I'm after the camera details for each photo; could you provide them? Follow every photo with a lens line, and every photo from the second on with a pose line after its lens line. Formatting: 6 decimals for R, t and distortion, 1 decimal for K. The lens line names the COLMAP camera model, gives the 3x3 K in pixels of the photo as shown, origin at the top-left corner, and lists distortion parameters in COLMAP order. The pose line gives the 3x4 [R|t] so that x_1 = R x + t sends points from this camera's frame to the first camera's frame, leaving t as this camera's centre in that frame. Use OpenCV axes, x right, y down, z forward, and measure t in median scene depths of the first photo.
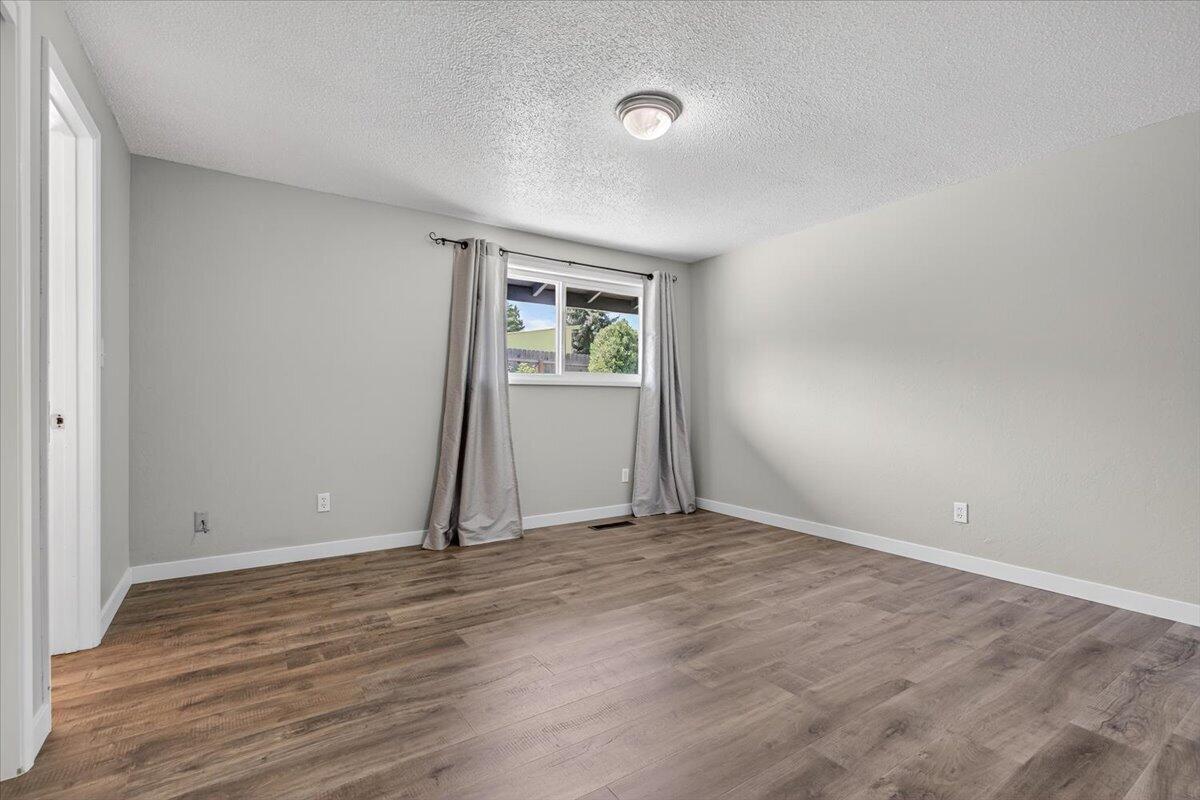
lens RADIAL K [[540.7, 0, 600.0], [0, 540.7, 400.0], [0, 0, 1]] dist [0.000590, 0.000007]
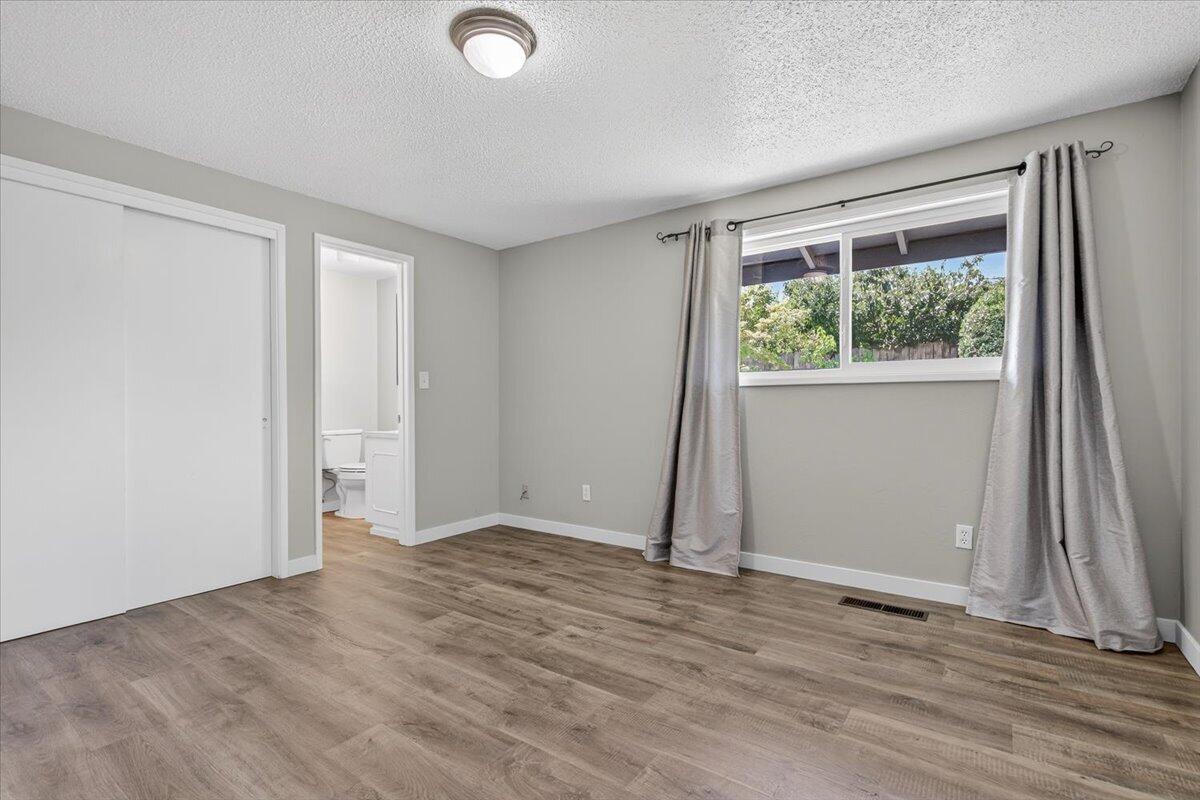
lens RADIAL K [[556.5, 0, 600.0], [0, 556.5, 400.0], [0, 0, 1]] dist [0.002085, 0.000110]
pose [[0.351858, -0.012008, -0.935976, 0.634716], [0.006445, 0.999925, -0.010405, -0.000131], [0.936031, -0.002372, 0.351909, 0.597094]]
